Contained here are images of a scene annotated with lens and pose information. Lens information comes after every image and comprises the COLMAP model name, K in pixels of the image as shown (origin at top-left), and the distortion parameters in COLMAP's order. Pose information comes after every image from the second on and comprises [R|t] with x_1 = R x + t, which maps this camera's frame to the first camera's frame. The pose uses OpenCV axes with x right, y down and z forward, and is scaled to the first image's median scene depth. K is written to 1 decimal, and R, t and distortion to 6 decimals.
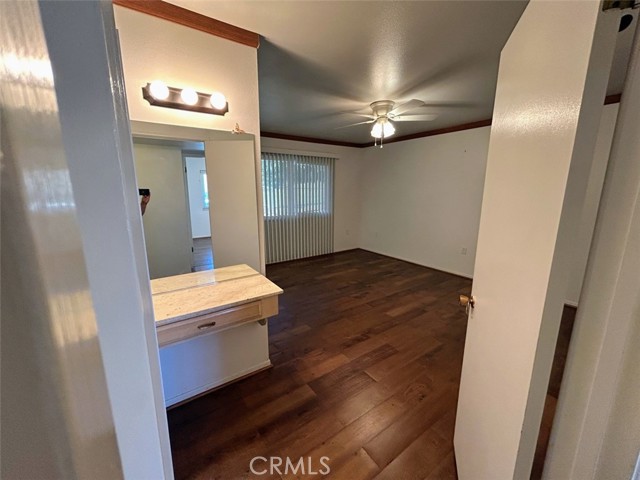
lens RADIAL K [[259.6, 0, 320.0], [0, 259.6, 240.0], [0, 0, 1]] dist [0.000227, -0.000450]
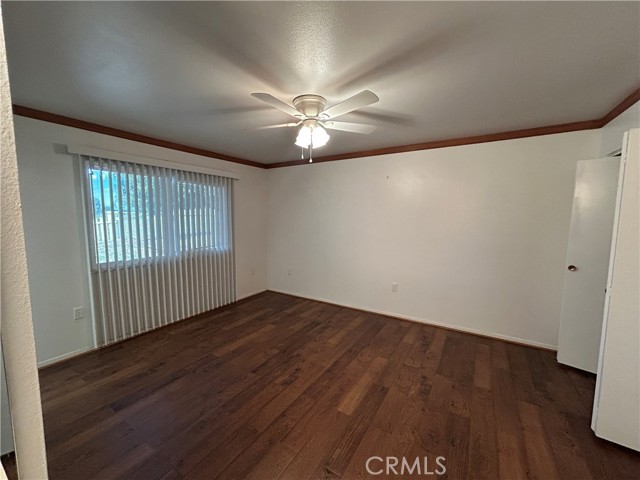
lens RADIAL K [[259.6, 0, 320.0], [0, 259.6, 240.0], [0, 0, 1]] dist [0.000227, -0.000450]
pose [[0.918589, -0.034135, 0.393736, -0.018115], [0.074017, 0.993494, -0.086550, -0.057076], [-0.388220, 0.108647, 0.915140, 0.258524]]
